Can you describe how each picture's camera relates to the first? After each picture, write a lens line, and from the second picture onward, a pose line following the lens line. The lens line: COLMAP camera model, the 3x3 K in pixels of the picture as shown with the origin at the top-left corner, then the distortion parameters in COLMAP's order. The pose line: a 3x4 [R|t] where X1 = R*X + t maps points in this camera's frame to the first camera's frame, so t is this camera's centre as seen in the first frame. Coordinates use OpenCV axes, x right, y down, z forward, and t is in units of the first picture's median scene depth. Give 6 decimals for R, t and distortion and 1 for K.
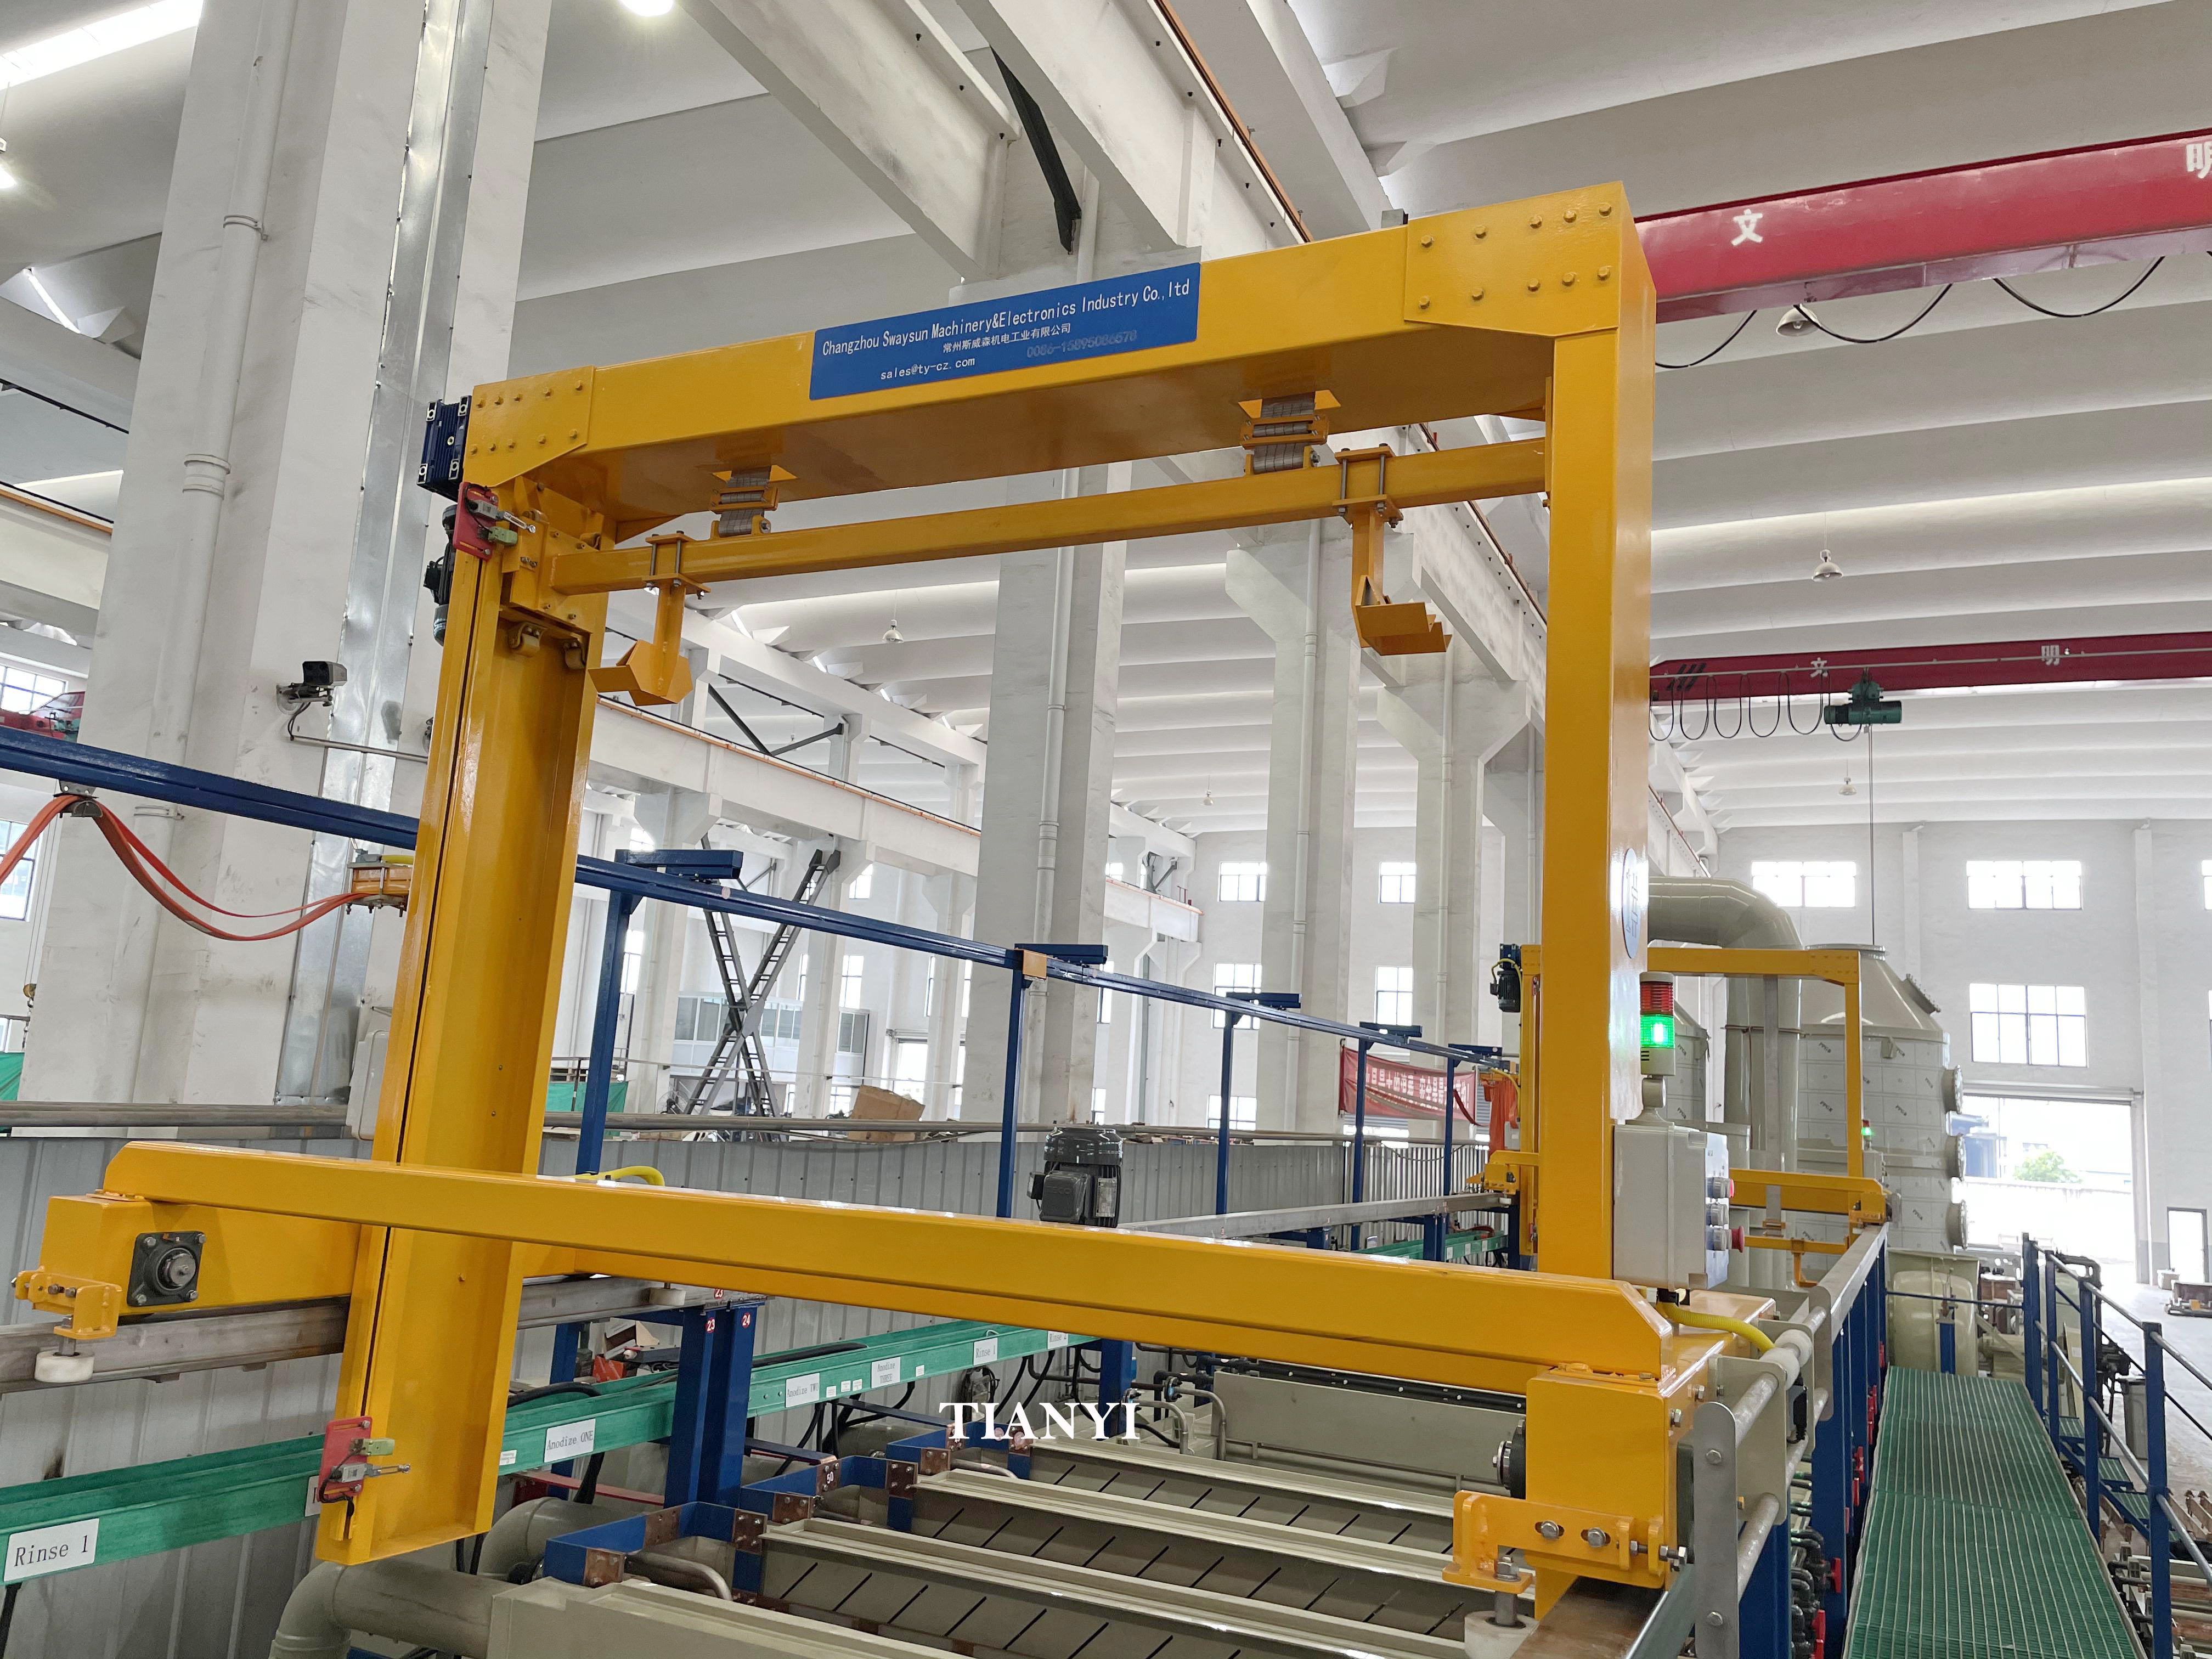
lens RADIAL K [[1699.3, 0, 1107.1], [0, 1699.3, 819.8], [0, 0, 1]] dist [0.090505, -0.126296]
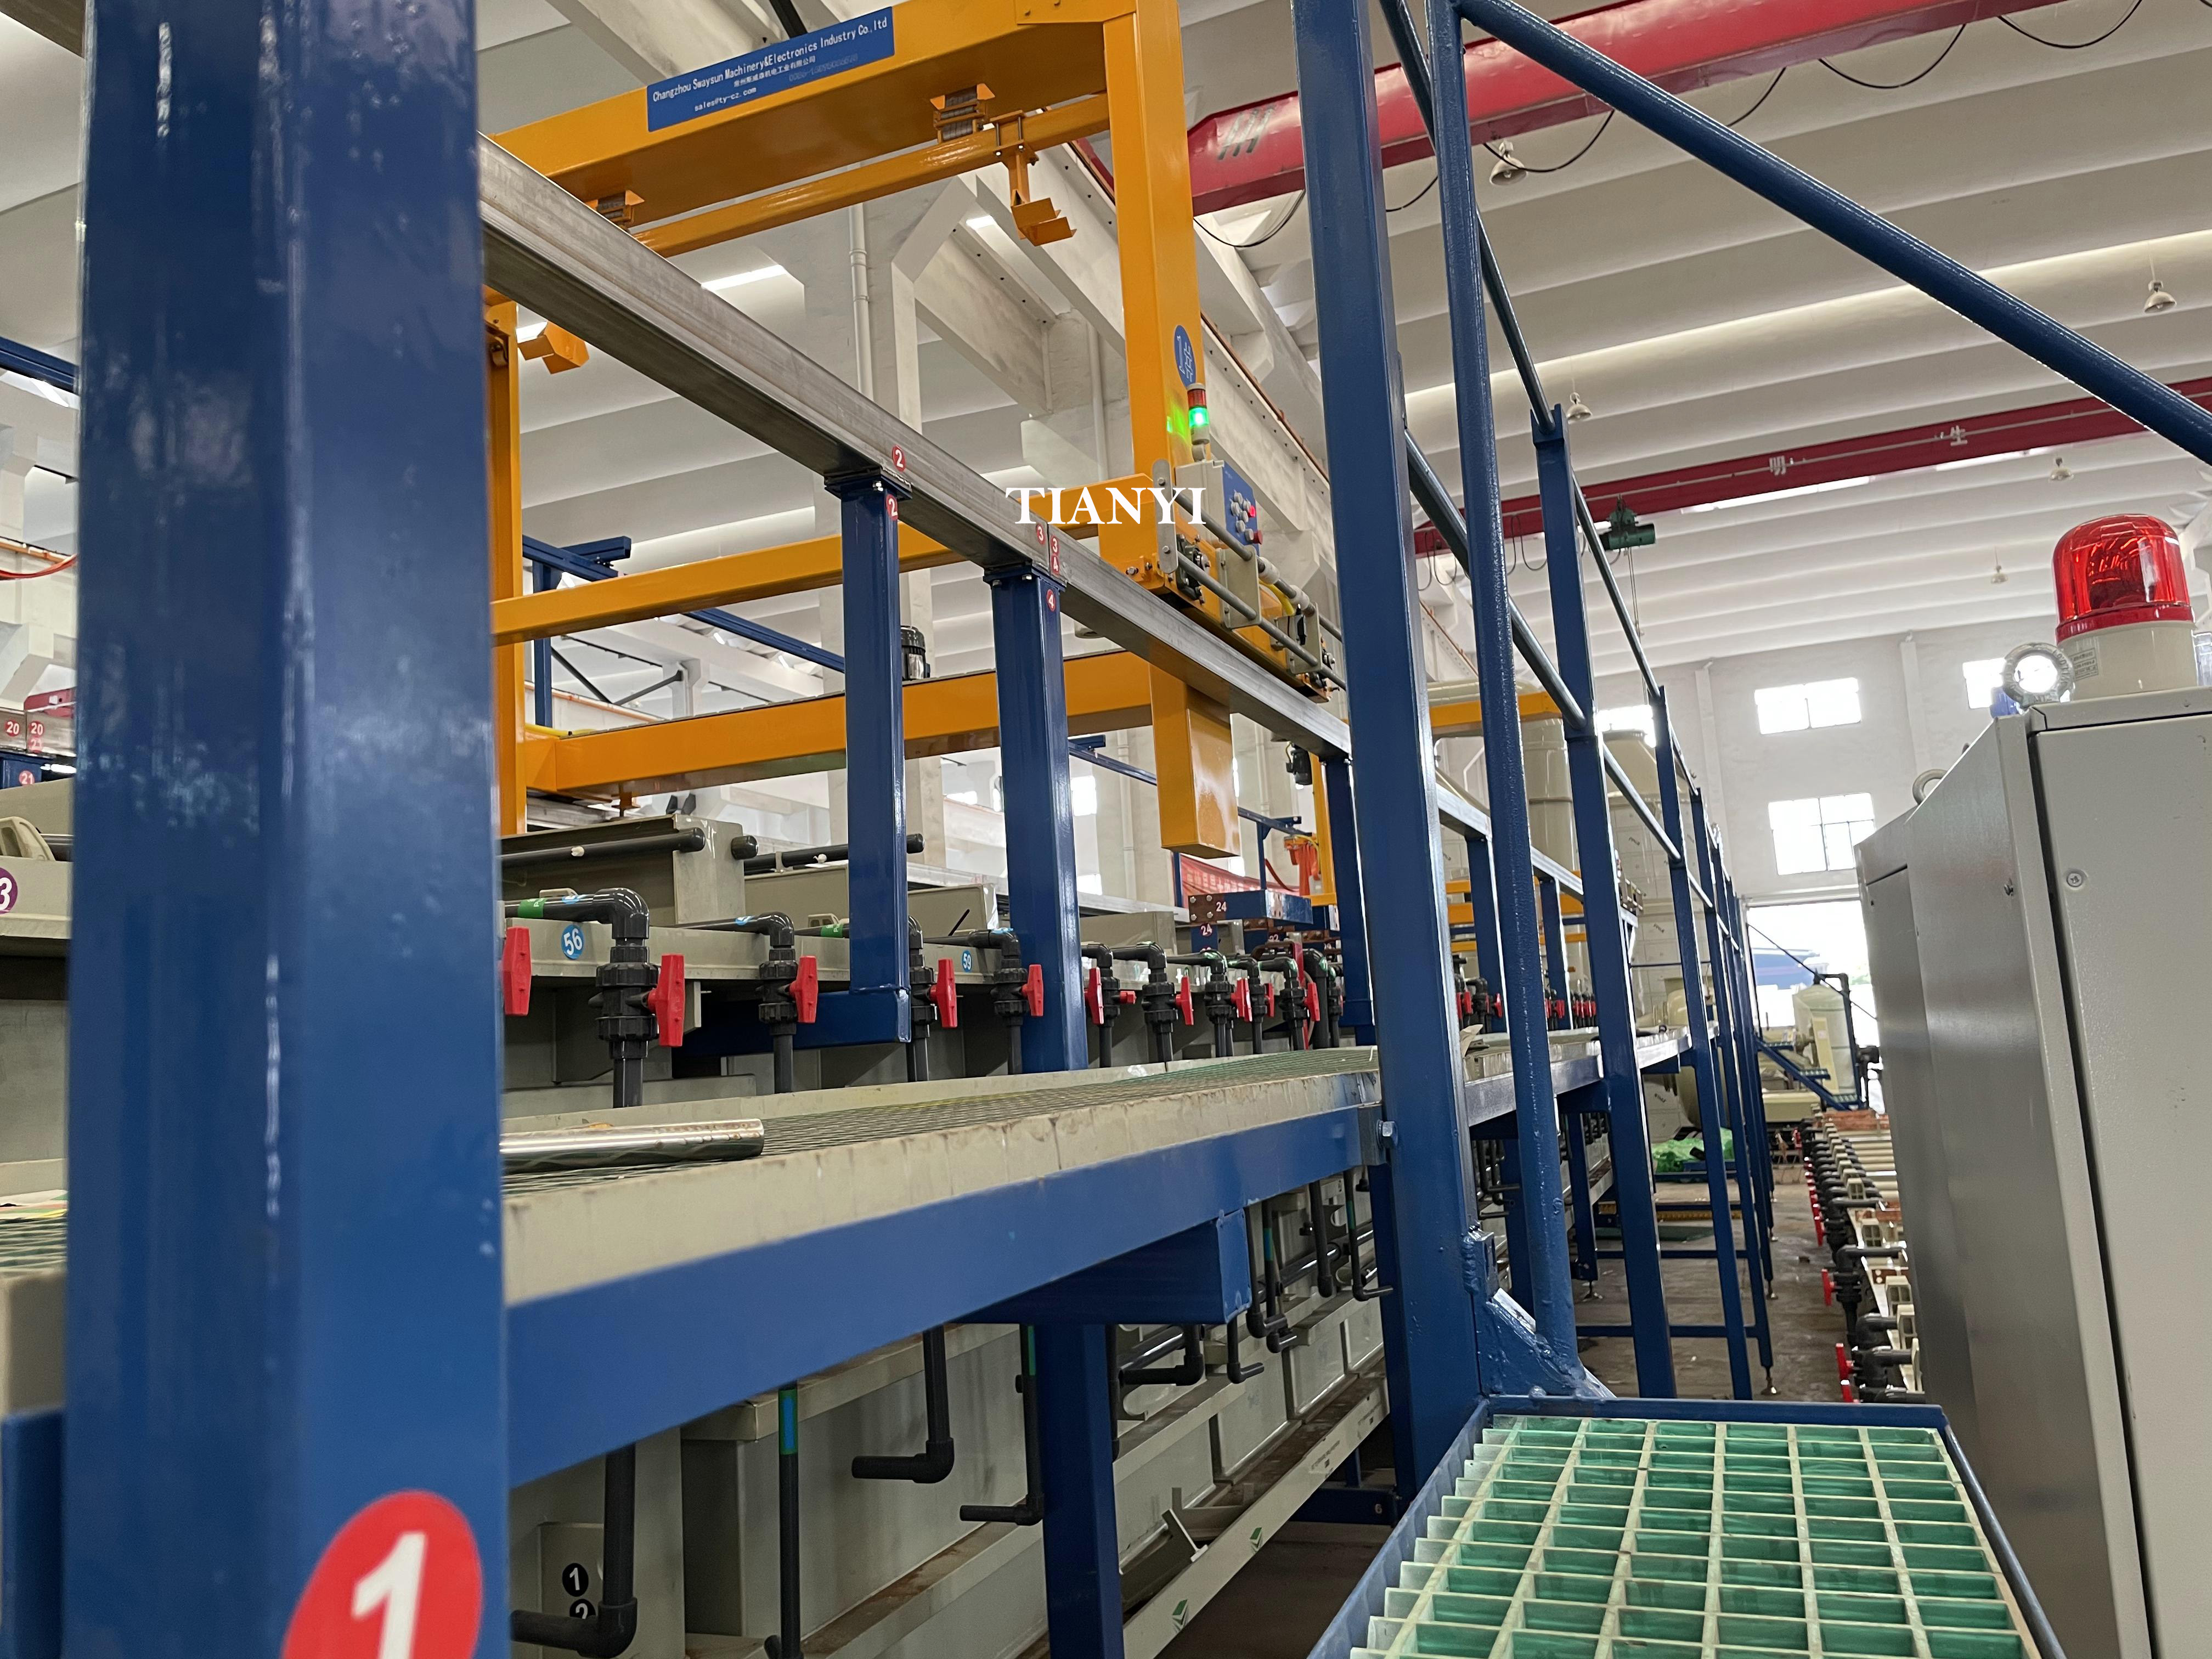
lens RADIAL K [[1703.7, 0, 1106.0], [0, 1703.7, 829.5], [0, 0, 1]] dist [0.090754, -0.124598]
pose [[0.989841, -0.117110, 0.080619, 0.004659], [0.114391, 0.992725, 0.037582, 0.055857], [-0.084434, -0.027978, 0.996036, -0.089091]]
